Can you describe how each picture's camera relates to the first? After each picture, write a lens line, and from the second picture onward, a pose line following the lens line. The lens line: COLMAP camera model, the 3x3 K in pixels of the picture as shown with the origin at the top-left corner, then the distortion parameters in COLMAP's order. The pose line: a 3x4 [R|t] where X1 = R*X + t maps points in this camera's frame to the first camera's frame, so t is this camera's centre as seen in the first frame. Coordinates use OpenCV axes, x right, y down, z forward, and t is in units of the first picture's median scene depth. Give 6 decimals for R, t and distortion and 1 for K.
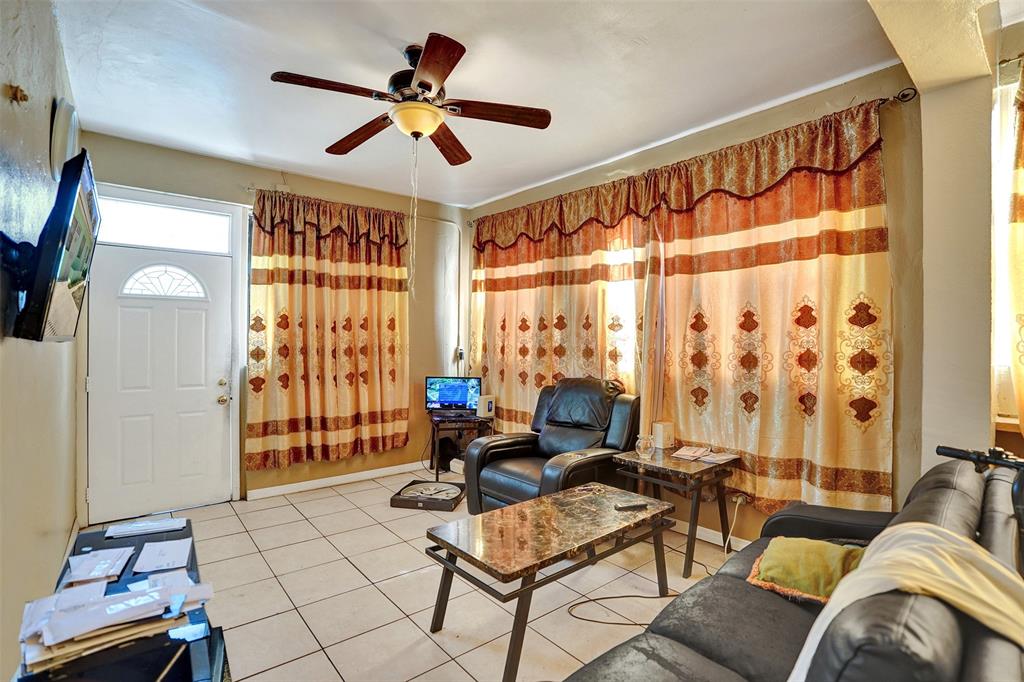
lens RADIAL K [[476.5, 0, 510.7], [0, 476.5, 343.1], [0, 0, 1]] dist [-0.054299, 0.017270]
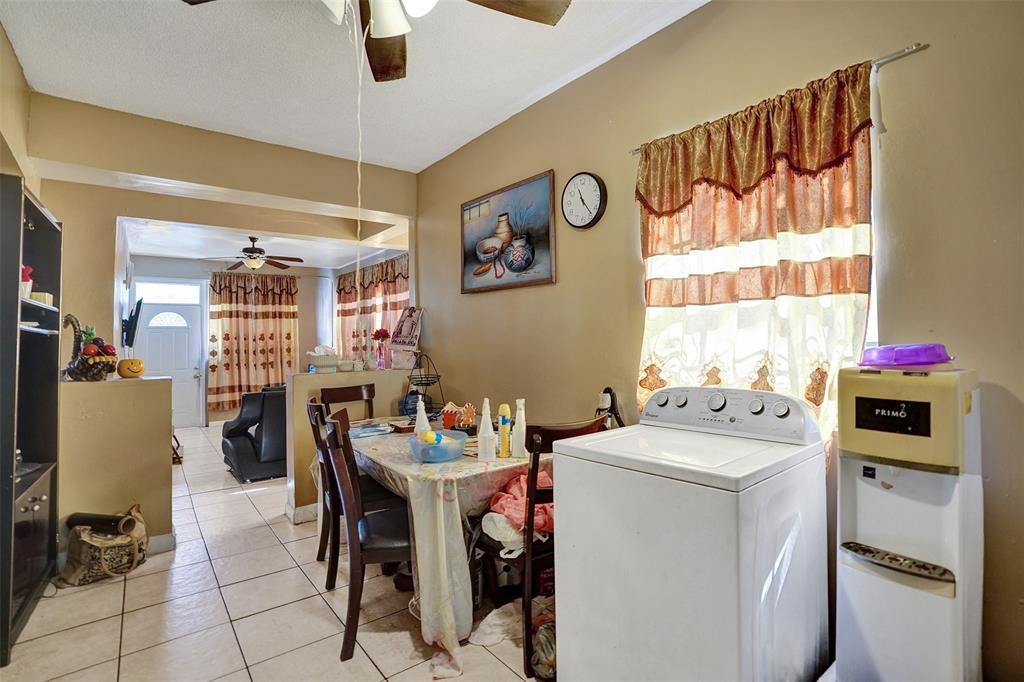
lens RADIAL K [[476.5, 0, 501.7], [0, 476.5, 327.5], [0, 0, 1]] dist [-0.054299, 0.017270]
pose [[0.998552, -0.030653, -0.044211, 0.760546], [0.028803, 0.998707, -0.041896, 0.031262], [0.045438, 0.040562, 0.998143, -0.919837]]
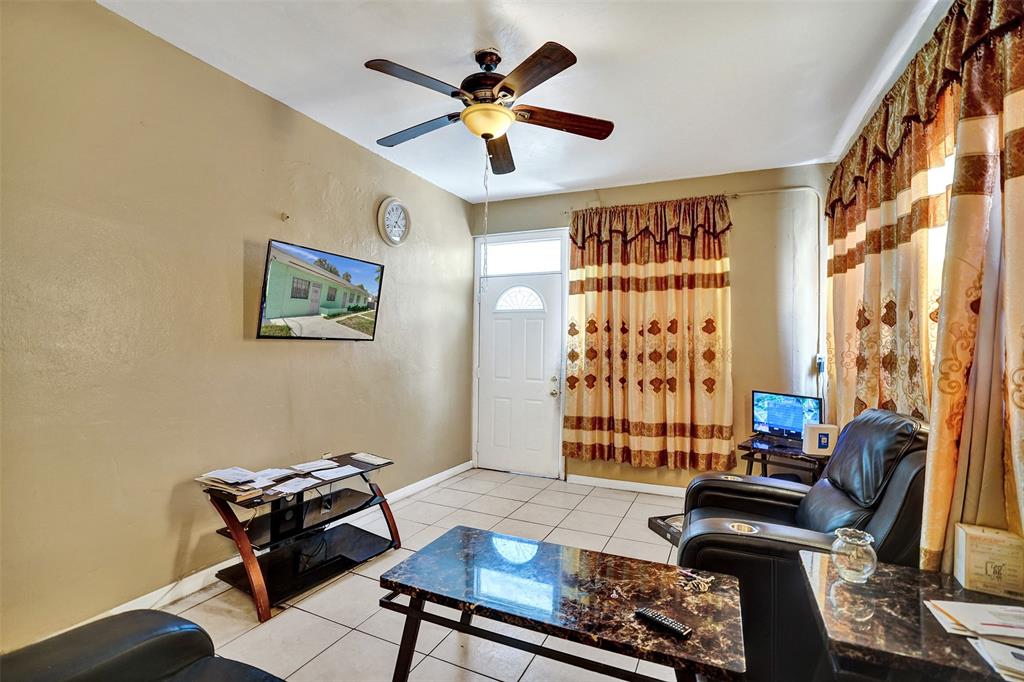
lens RADIAL K [[476.5, 0, 516.6], [0, 476.5, 344.5], [0, 0, 1]] dist [-0.054299, 0.017270]
pose [[0.447535, 0.000659, -0.894266, 0.413984], [-0.016730, 0.999831, -0.007636, 0.007169], [0.894110, 0.018378, 0.447470, 0.345073]]
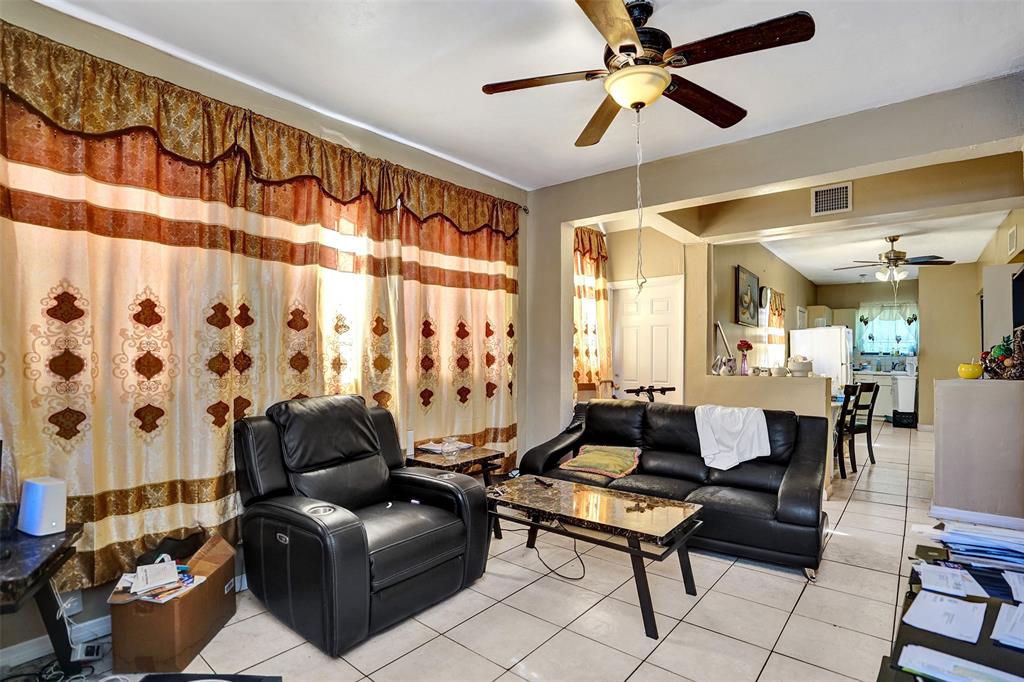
lens RADIAL K [[580.8, 0, 506.3], [0, 580.8, 337.9], [0, 0, 1]] dist [0.002647, -0.000344]
pose [[-0.207110, 0.007467, 0.978289, -0.718223], [-0.008006, 0.999924, -0.009327, -0.009492], [-0.978285, -0.009763, -0.207034, 0.837044]]
